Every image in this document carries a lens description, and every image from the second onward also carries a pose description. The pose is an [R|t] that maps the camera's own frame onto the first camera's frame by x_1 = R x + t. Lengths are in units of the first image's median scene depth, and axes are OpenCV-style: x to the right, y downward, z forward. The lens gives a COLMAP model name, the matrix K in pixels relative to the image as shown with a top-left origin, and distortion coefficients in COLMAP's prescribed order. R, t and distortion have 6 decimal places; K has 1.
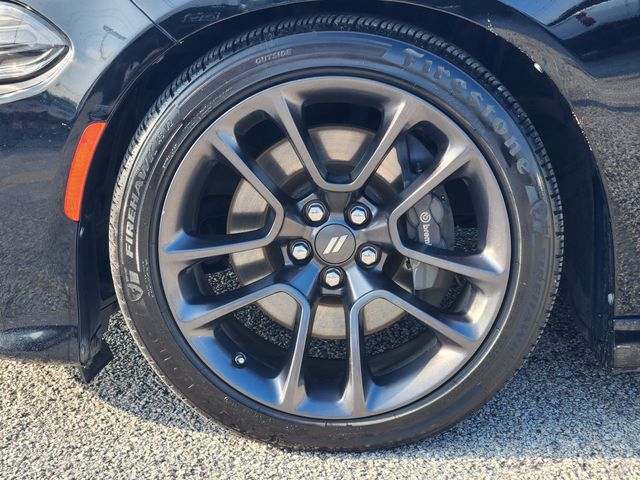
lens RADIAL K [[1221.5, 0, 298.9], [0, 1221.5, 240.9], [0, 0, 1]] dist [-0.411852, 5.168242]
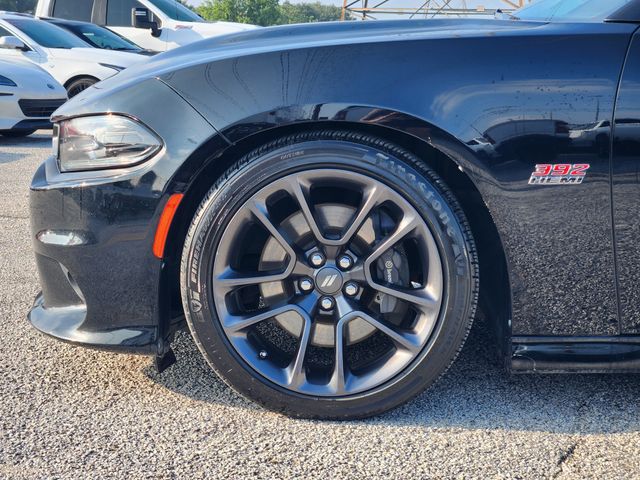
lens RADIAL K [[1221.5, 0, 298.9], [0, 1221.5, 240.9], [0, 0, 1]] dist [-0.411852, 5.168242]
pose [[0.998752, 0.037470, -0.033033, 0.040923], [-0.040464, 0.994637, -0.095182, 0.101016], [0.029289, 0.096400, 0.994912, -0.522028]]
